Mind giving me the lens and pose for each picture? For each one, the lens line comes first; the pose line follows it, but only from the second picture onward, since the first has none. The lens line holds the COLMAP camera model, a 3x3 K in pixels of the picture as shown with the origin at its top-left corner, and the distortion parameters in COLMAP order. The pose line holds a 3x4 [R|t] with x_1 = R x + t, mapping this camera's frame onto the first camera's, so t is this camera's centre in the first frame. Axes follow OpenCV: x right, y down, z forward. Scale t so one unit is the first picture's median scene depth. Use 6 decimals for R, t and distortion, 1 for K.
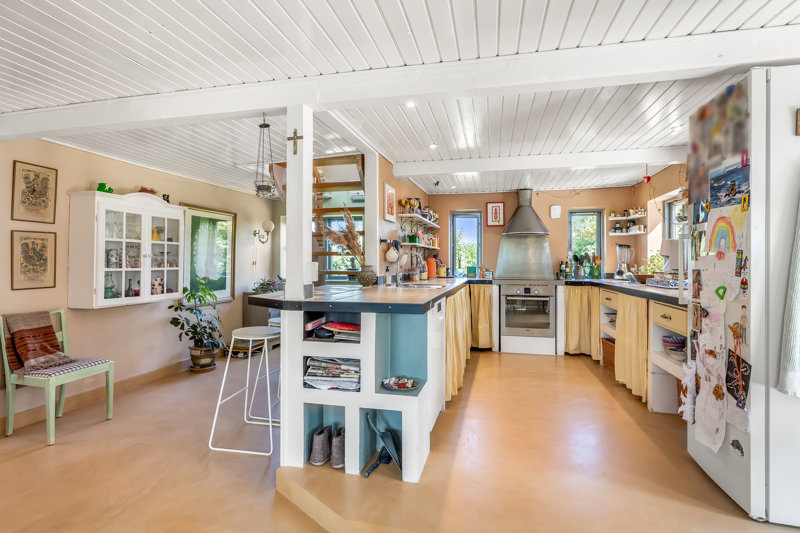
lens RADIAL K [[408.8, 0, 397.6], [0, 408.8, 259.5], [0, 0, 1]] dist [-0.000498, -0.000817]
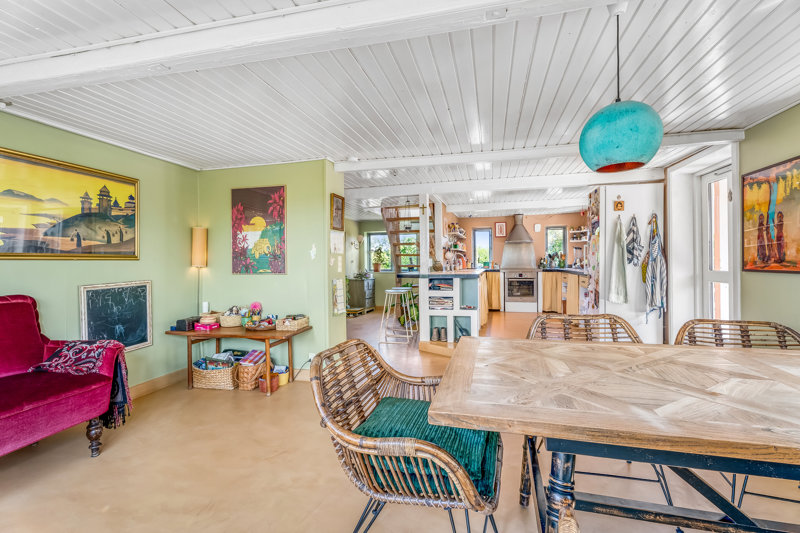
lens RADIAL K [[367.6, 0, 402.4], [0, 367.6, 264.6], [0, 0, 1]] dist [-0.000769, 0.000291]
pose [[0.999861, -0.013760, -0.009362, -0.156490], [0.013881, 0.999819, 0.012991, 0.005052], [0.009181, -0.013119, 0.999872, -0.521575]]
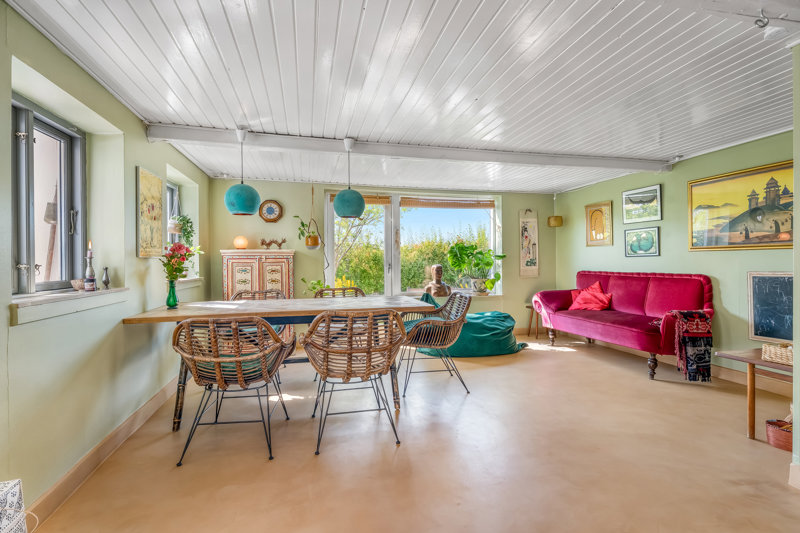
lens RADIAL K [[392.6, 0, 396.6], [0, 392.6, 262.4], [0, 0, 1]] dist [0.022092, 0.000538]
pose [[-0.897175, 0.006785, -0.441623, 0.205351], [0.008437, 0.999963, -0.001776, 0.016431], [0.441595, -0.005319, -0.897199, 0.349758]]
